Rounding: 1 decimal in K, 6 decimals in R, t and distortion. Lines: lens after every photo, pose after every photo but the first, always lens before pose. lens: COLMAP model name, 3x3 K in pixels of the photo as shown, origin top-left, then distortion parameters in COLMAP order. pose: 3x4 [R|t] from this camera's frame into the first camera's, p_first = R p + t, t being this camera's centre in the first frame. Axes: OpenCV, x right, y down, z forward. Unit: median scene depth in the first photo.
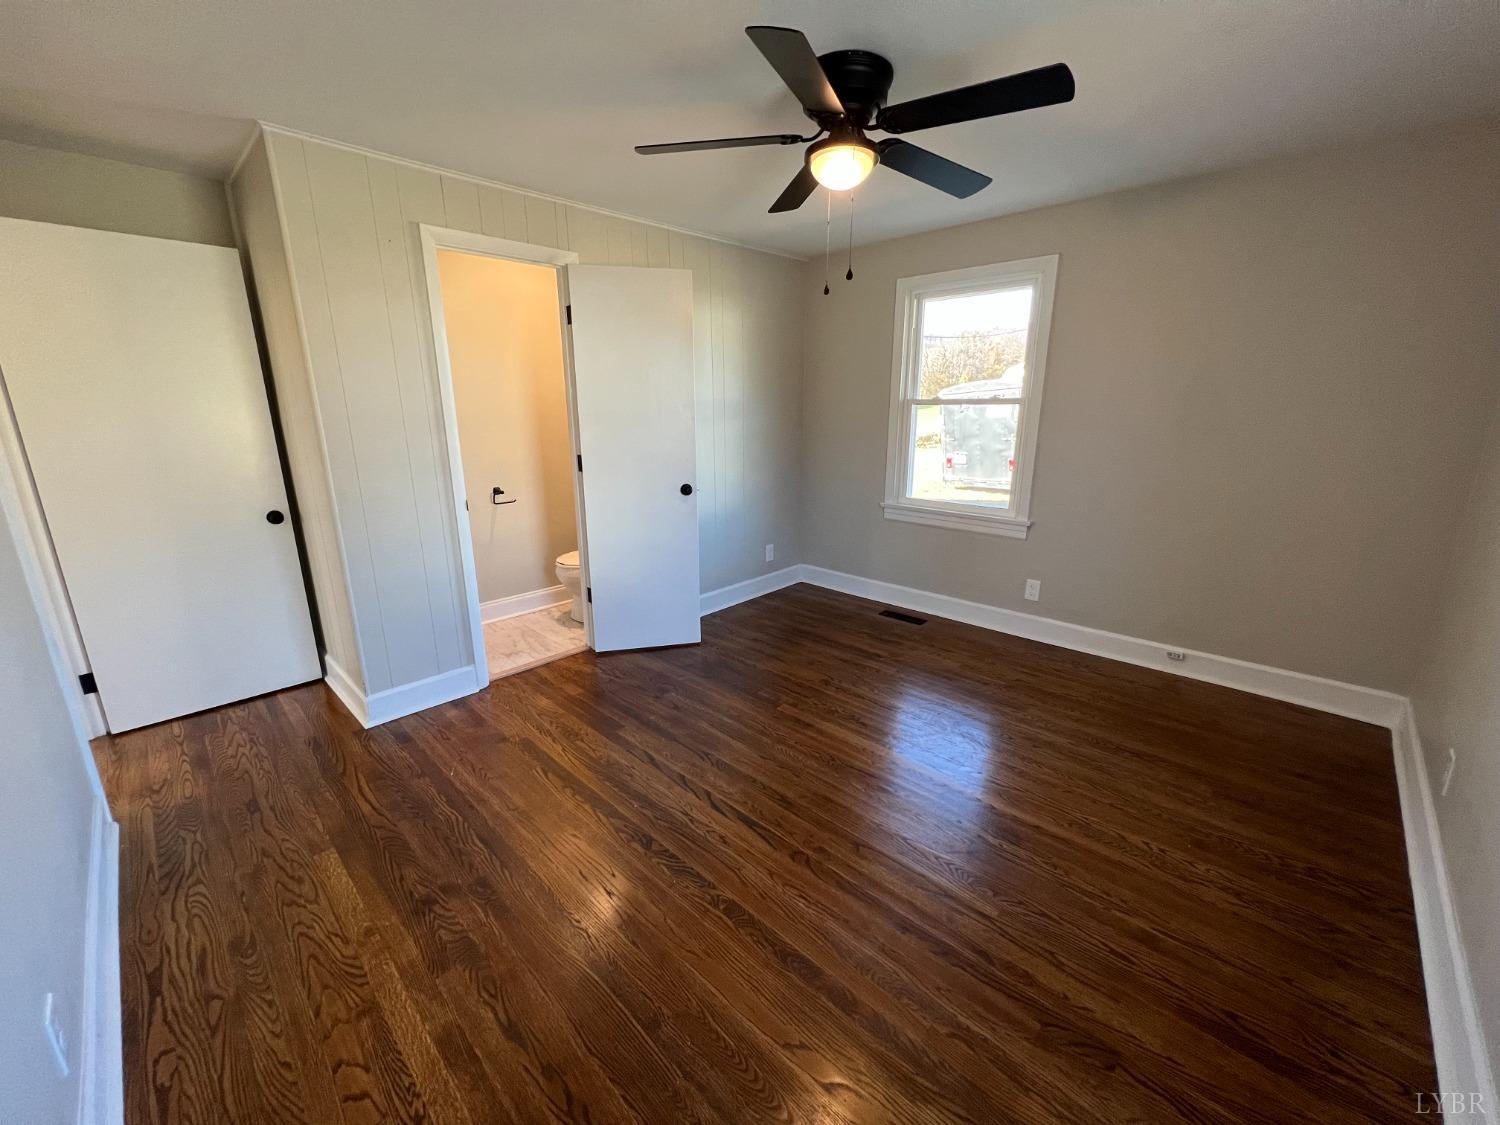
lens RADIAL K [[597.7, 0, 742.1], [0, 597.7, 561.4], [0, 0, 1]] dist [-0.001259, 0.000705]
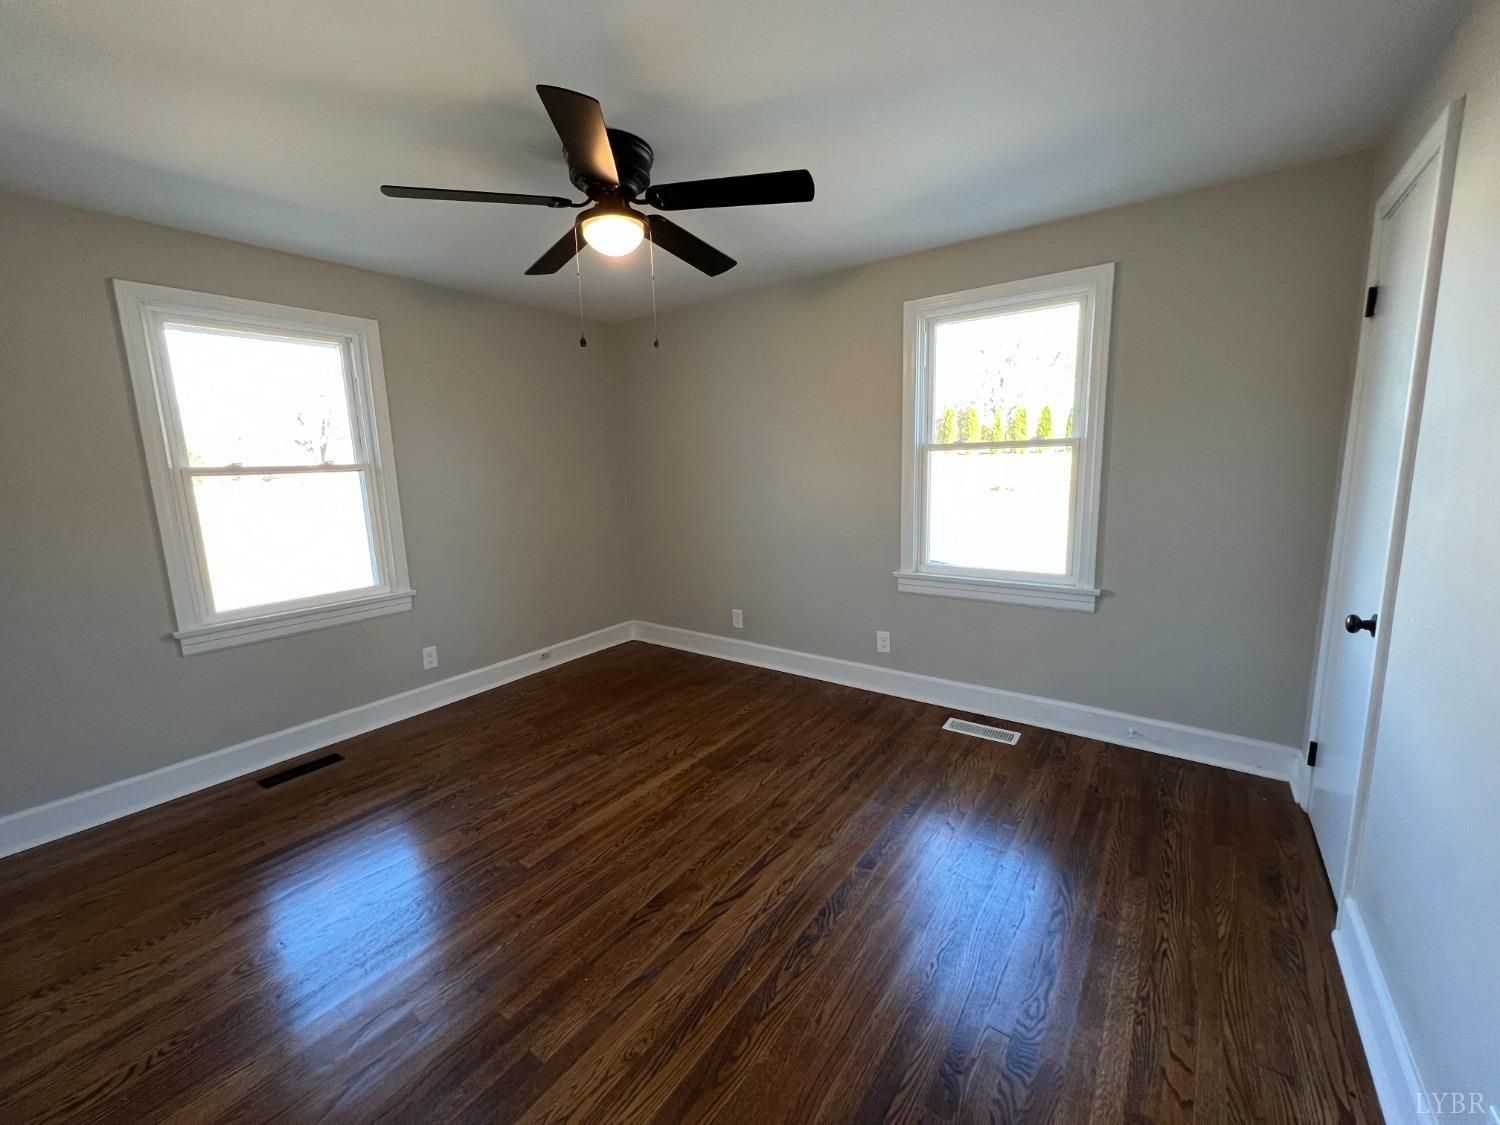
lens RADIAL K [[597.7, 0, 751.3], [0, 597.7, 563.8], [0, 0, 1]] dist [-0.001259, 0.000705]
pose [[-0.143735, -0.158237, 0.976883, -0.697106], [0.281501, 0.939817, 0.193652, -0.186239], [-0.948735, 0.302828, -0.090541, 0.751383]]
